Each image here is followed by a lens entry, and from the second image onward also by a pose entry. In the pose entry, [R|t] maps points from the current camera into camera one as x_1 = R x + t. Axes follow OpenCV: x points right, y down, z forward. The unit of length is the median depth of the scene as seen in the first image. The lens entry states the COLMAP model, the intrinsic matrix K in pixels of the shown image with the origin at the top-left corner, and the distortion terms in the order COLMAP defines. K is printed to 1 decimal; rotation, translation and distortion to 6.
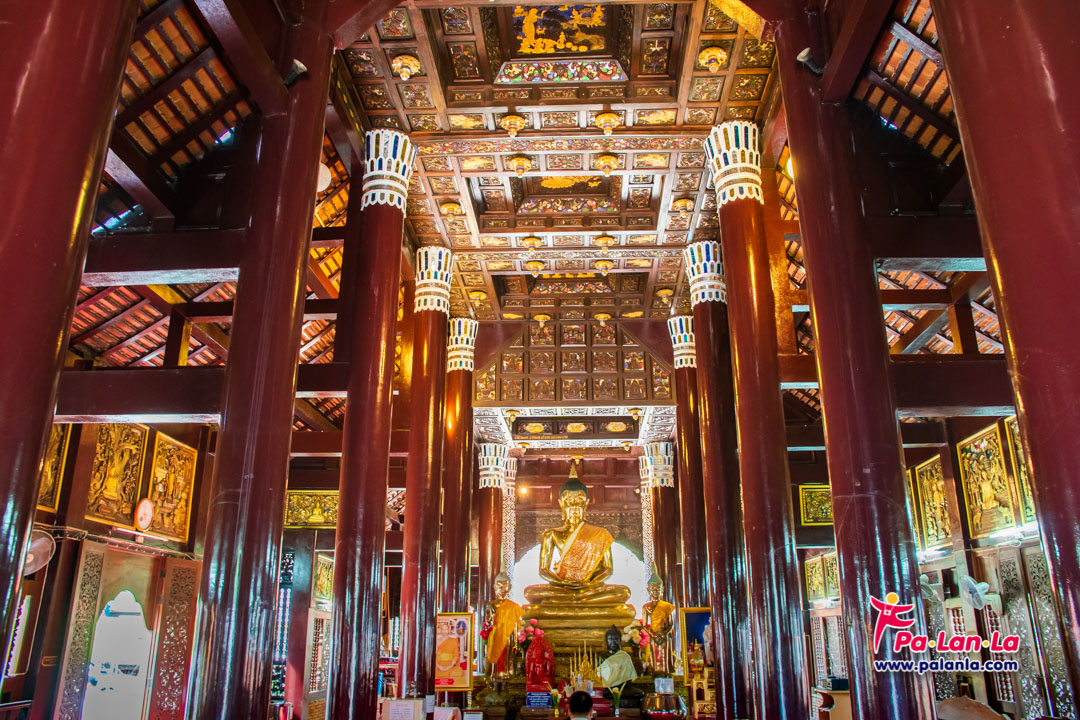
lens RADIAL K [[781.1, 0, 525.8], [0, 781.1, 359.5], [0, 0, 1]] dist [-0.151856, 0.129299]
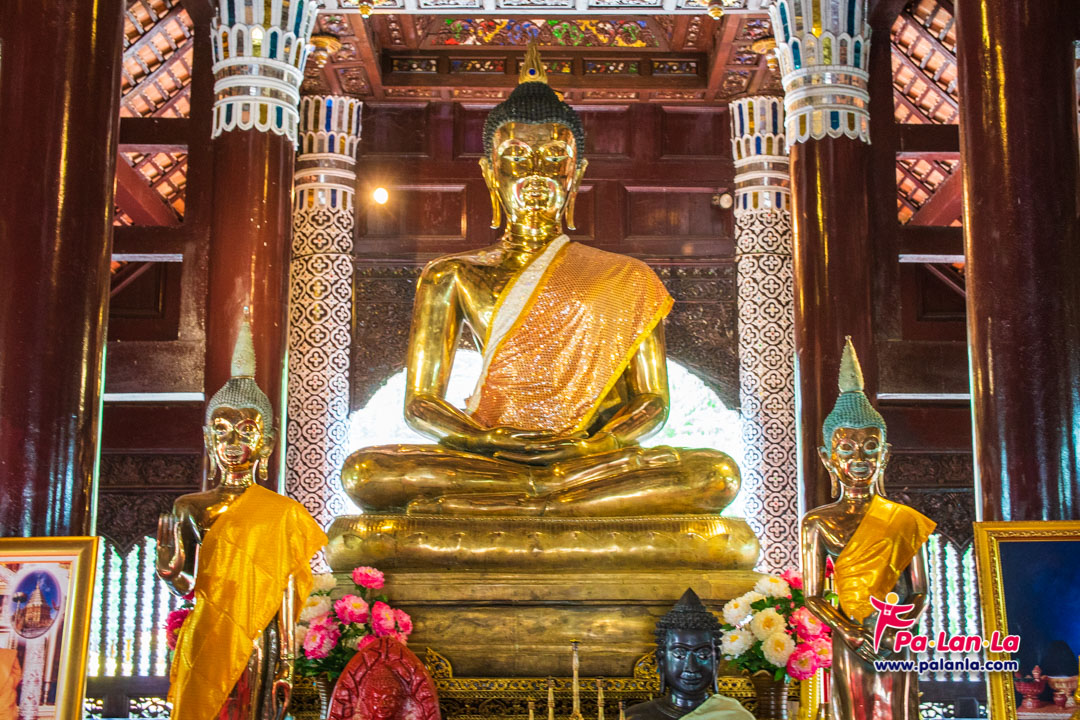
lens RADIAL K [[1374.5, 0, 540.0], [0, 1374.5, 360.0], [0, 0, 1]] dist [-0.027119, 0.017139]
pose [[0.997492, 0.011708, 0.069811, 0.032506], [-0.022291, 0.988005, 0.152804, 0.190980], [-0.067184, -0.153977, 0.985788, 0.537083]]
